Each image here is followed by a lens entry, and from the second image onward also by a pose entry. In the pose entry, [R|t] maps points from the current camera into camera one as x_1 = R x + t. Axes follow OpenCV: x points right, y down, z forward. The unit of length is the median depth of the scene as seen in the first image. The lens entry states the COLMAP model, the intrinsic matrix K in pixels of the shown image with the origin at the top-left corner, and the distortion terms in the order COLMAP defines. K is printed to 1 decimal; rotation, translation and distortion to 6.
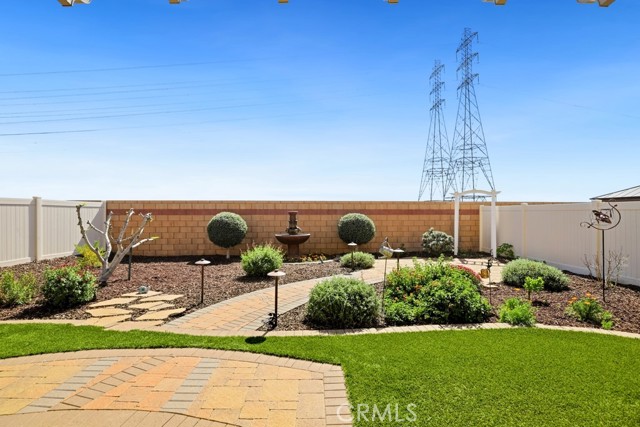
lens RADIAL K [[298.8, 0, 315.8], [0, 298.8, 214.6], [0, 0, 1]] dist [-0.025521, 0.001156]
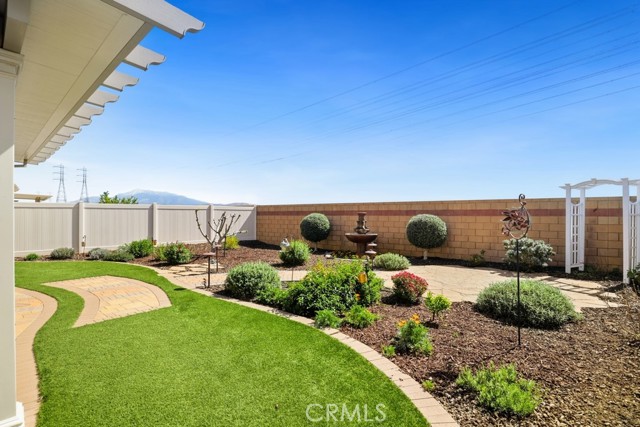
lens RADIAL K [[298.8, 0, 315.8], [0, 298.8, 214.6], [0, 0, 1]] dist [-0.025521, 0.001156]
pose [[0.754545, 0.001270, -0.656247, 0.504976], [-0.002982, 0.999994, -0.001494, -0.000744], [0.656241, 0.003084, 0.754545, 0.080810]]
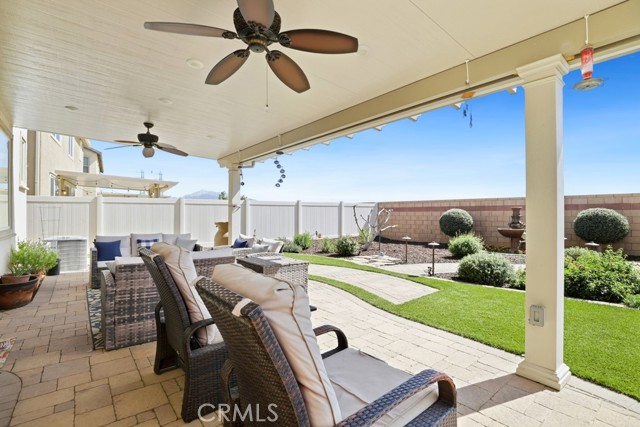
lens RADIAL K [[298.8, 0, 315.8], [0, 298.8, 214.6], [0, 0, 1]] dist [-0.025521, 0.001156]
pose [[0.627149, 0.001223, -0.778898, 0.294263], [0.002838, 0.999989, 0.003855, 0.009847], [0.778894, -0.004628, 0.627138, -0.214356]]
